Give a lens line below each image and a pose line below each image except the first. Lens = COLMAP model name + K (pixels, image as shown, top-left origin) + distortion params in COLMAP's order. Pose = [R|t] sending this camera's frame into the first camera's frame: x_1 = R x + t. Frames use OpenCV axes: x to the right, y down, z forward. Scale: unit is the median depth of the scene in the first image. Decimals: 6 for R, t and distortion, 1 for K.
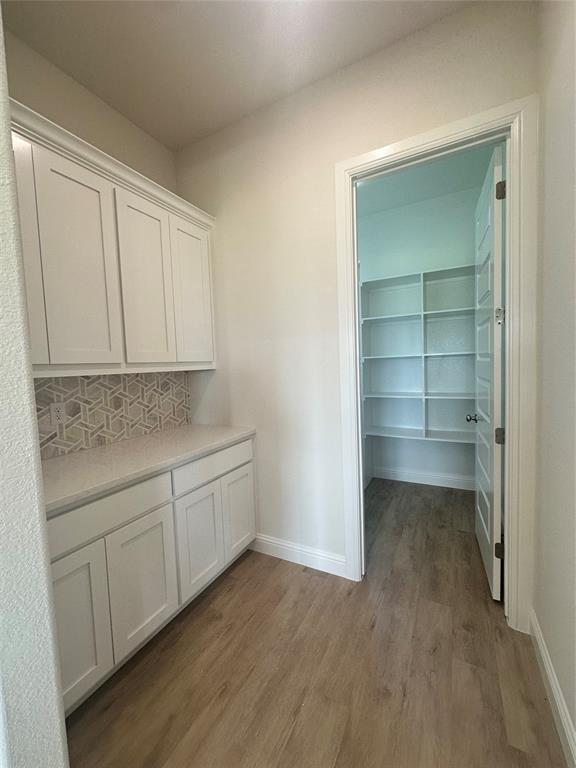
lens RADIAL K [[305.8, 0, 287.1], [0, 305.8, 382.8], [0, 0, 1]] dist [-0.002292, -0.014213]
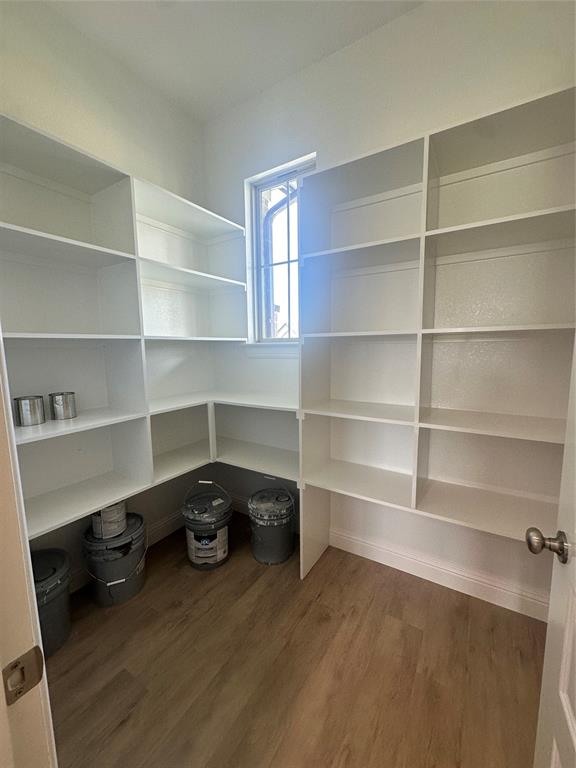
lens RADIAL K [[305.8, 0, 288.0], [0, 305.8, 384.0], [0, 0, 1]] dist [-0.002023, -0.000276]
pose [[0.997109, 0.021569, -0.072860, 0.282631], [-0.015611, 0.996562, 0.081371, -0.046592], [0.074364, -0.079998, 0.994017, 0.525046]]
